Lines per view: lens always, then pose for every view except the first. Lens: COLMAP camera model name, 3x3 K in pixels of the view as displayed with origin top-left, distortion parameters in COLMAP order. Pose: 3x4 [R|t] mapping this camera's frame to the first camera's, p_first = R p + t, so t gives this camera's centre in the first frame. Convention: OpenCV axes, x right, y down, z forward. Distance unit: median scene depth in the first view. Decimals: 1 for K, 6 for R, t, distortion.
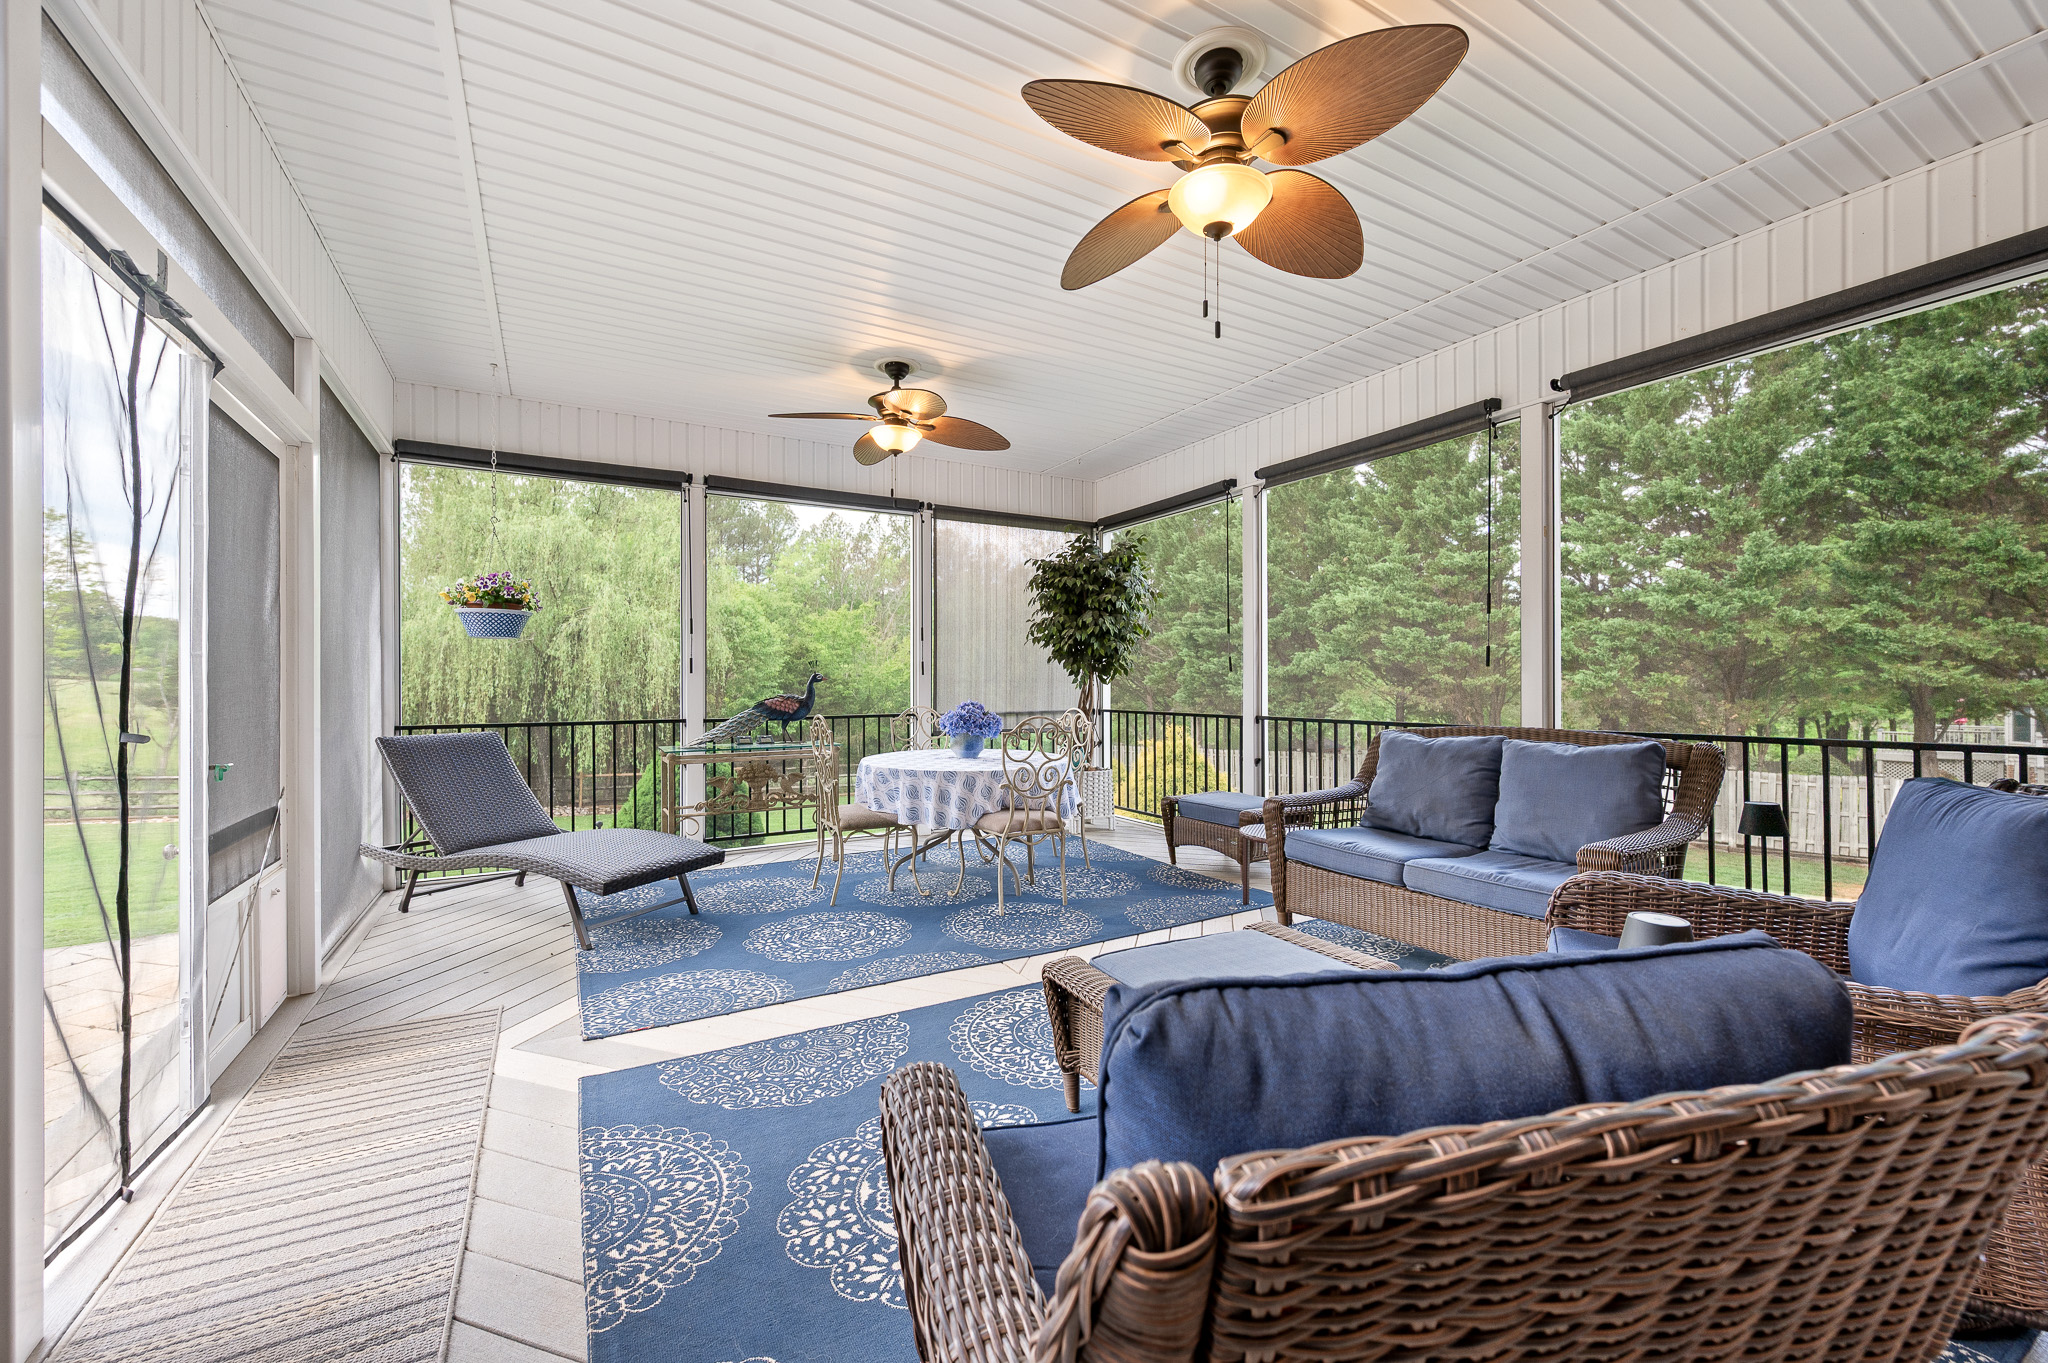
lens RADIAL K [[821.0, 0, 1022.2], [0, 821.0, 683.4], [0, 0, 1]] dist [-0.001898, 0.000526]
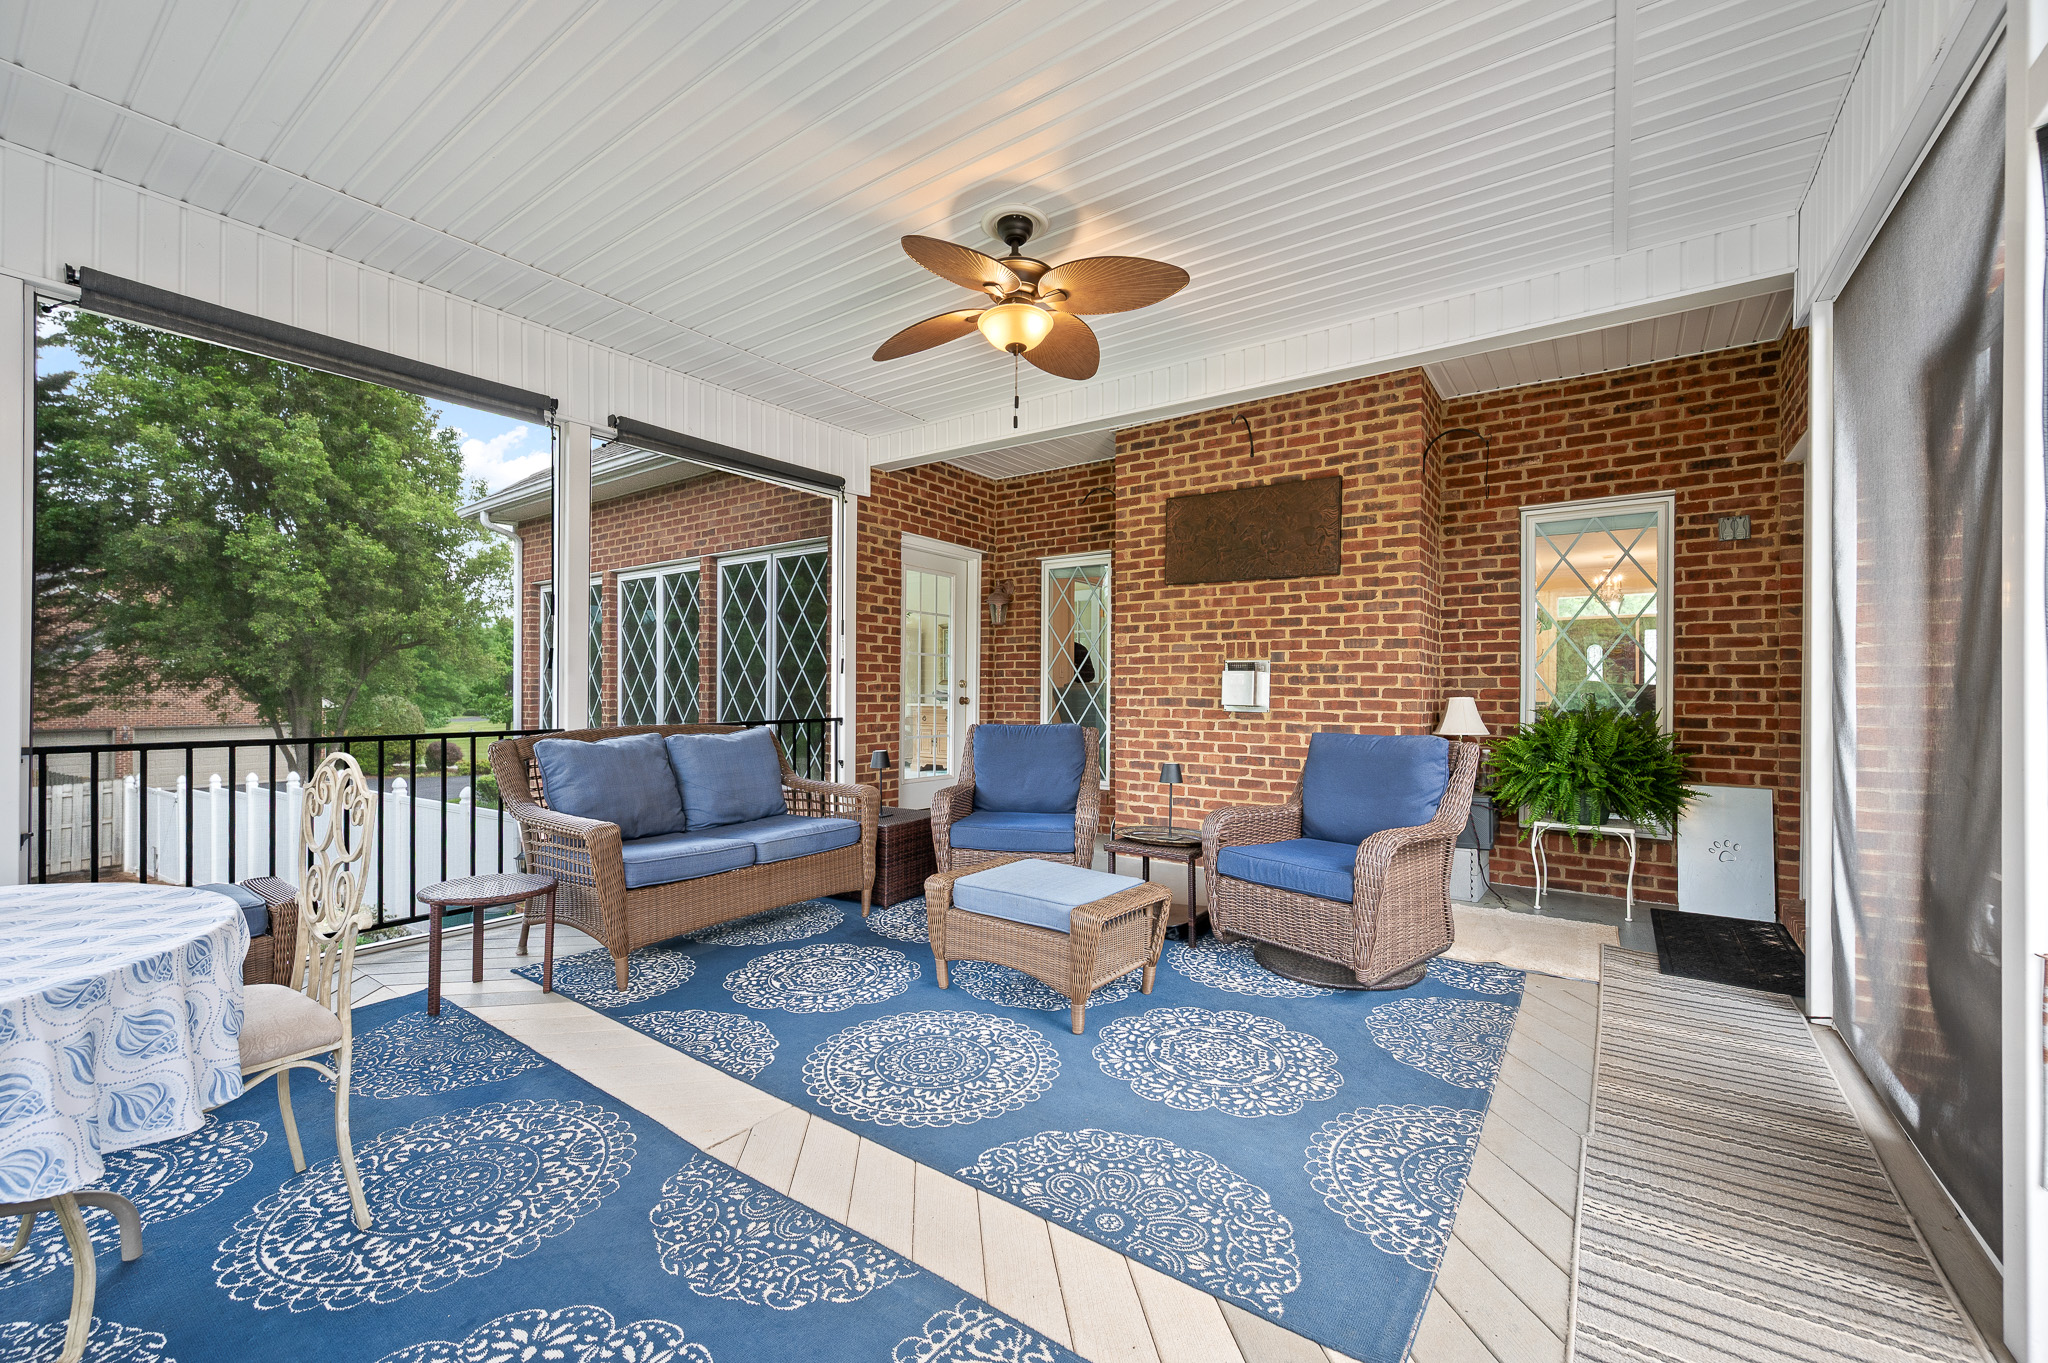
lens RADIAL K [[821.0, 0, 1022.2], [0, 821.0, 689.2], [0, 0, 1]] dist [-0.001898, 0.000526]
pose [[-0.420070, 0.003957, 0.907483, -1.154347], [-0.001281, 0.999987, -0.004953, 0.009790], [-0.907491, -0.003243, -0.420059, 1.800224]]
